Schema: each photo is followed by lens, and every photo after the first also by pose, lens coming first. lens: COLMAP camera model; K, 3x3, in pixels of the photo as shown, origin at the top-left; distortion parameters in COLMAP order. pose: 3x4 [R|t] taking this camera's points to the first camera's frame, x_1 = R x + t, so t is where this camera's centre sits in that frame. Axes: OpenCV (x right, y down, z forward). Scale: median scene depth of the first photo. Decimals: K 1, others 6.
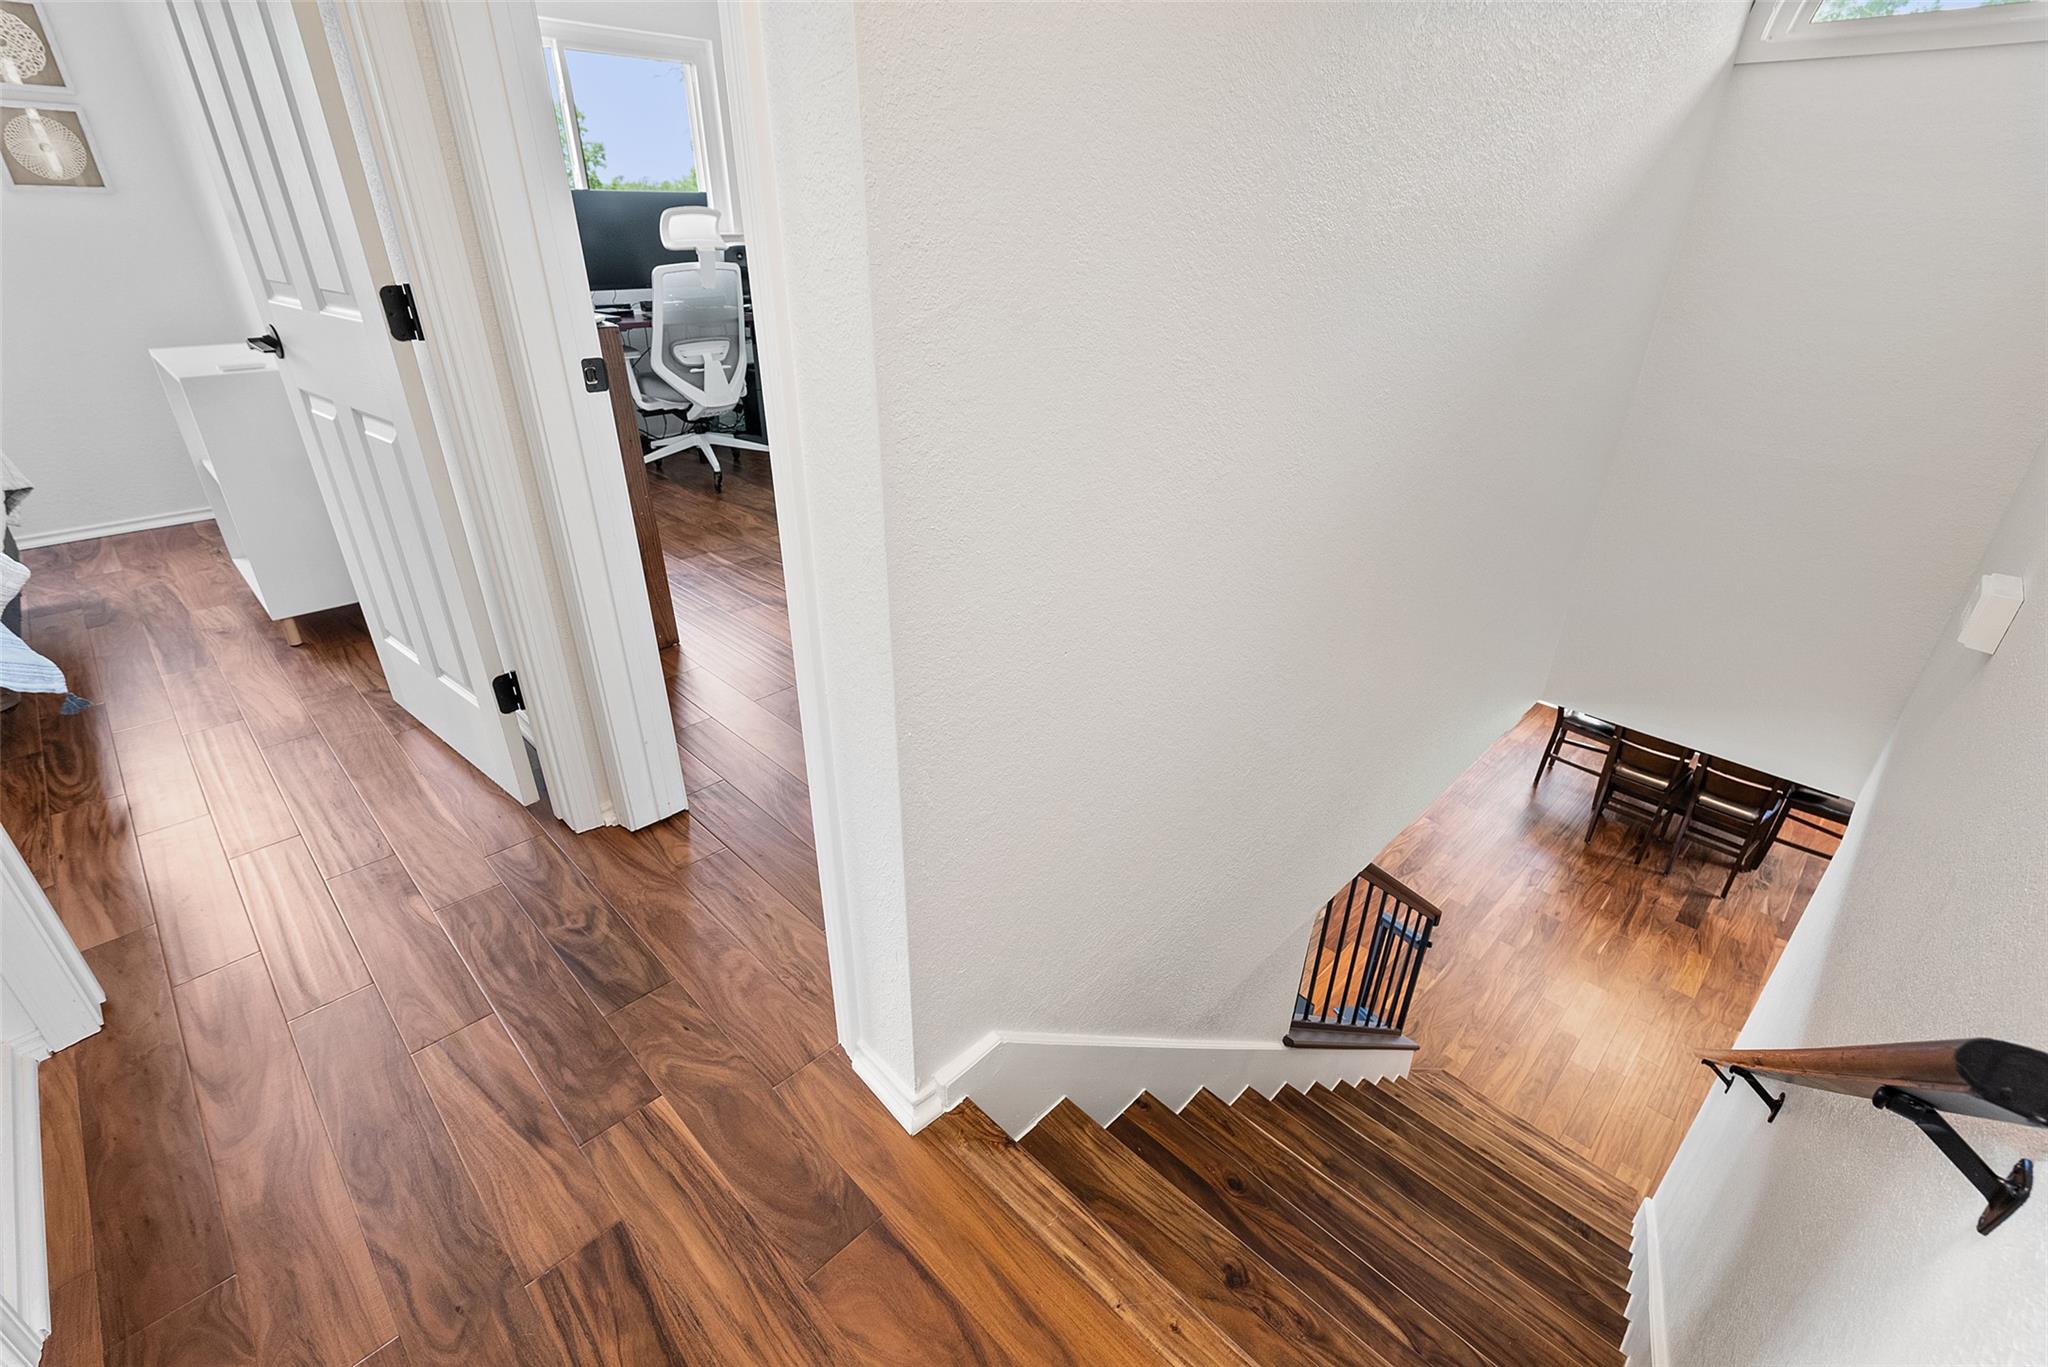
lens RADIAL K [[916.3, 0, 1020.5], [0, 916.3, 682.2], [0, 0, 1]] dist [-0.003398, -0.000635]
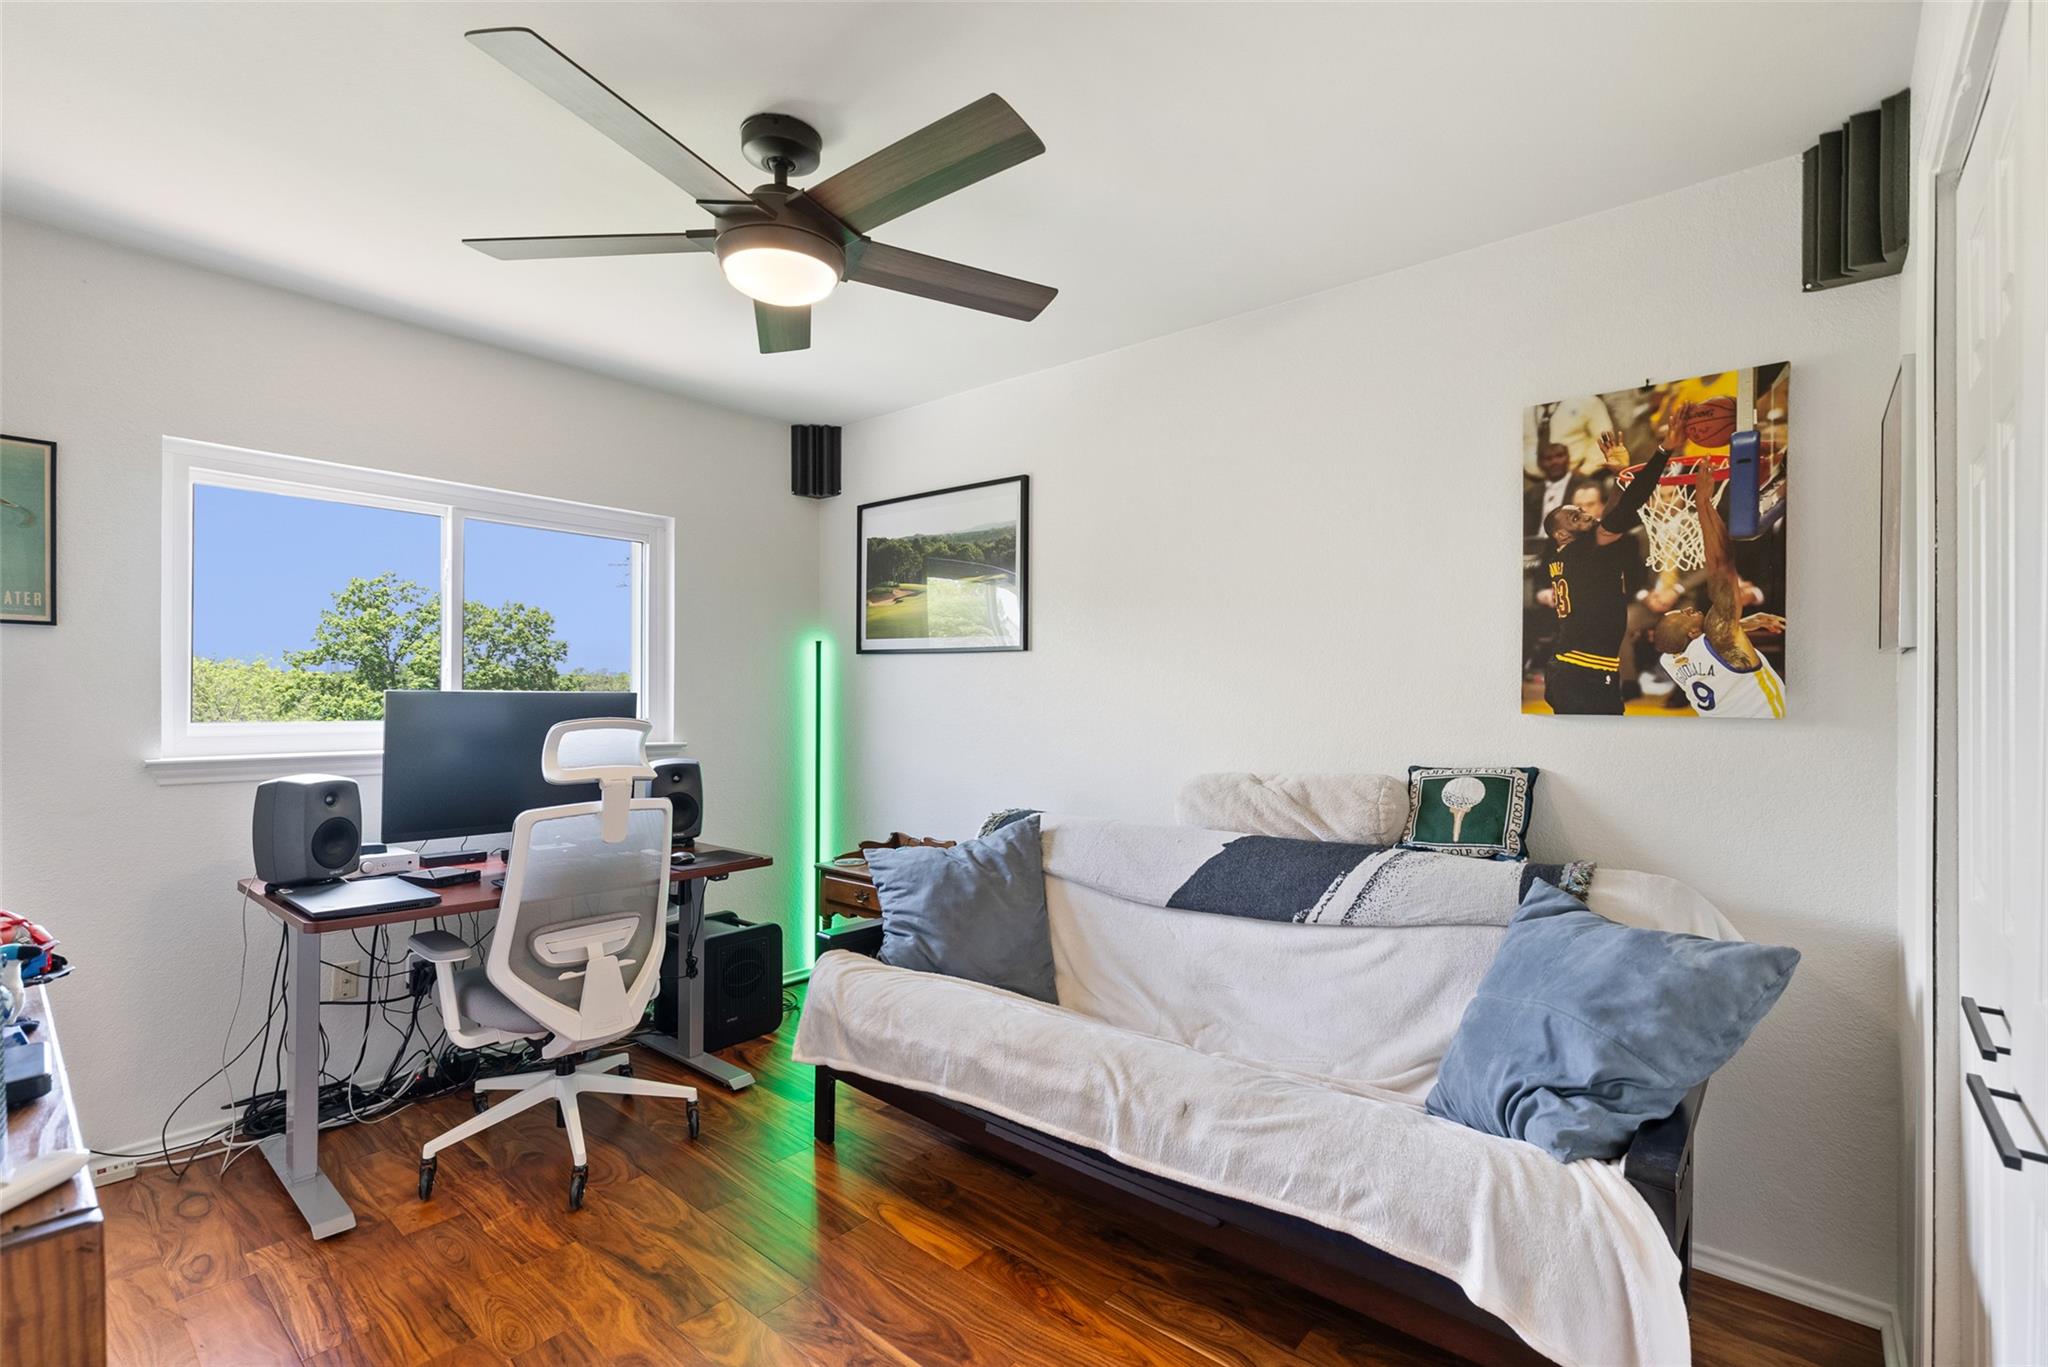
lens RADIAL K [[920.6, 0, 1023.2], [0, 920.6, 694.9], [0, 0, 1]] dist [-0.001693, 0.000520]
pose [[0.996421, -0.004416, 0.084410, -0.121967], [0.042586, 0.888857, -0.456201, -0.222514], [-0.073013, 0.458163, 0.885865, 0.395469]]
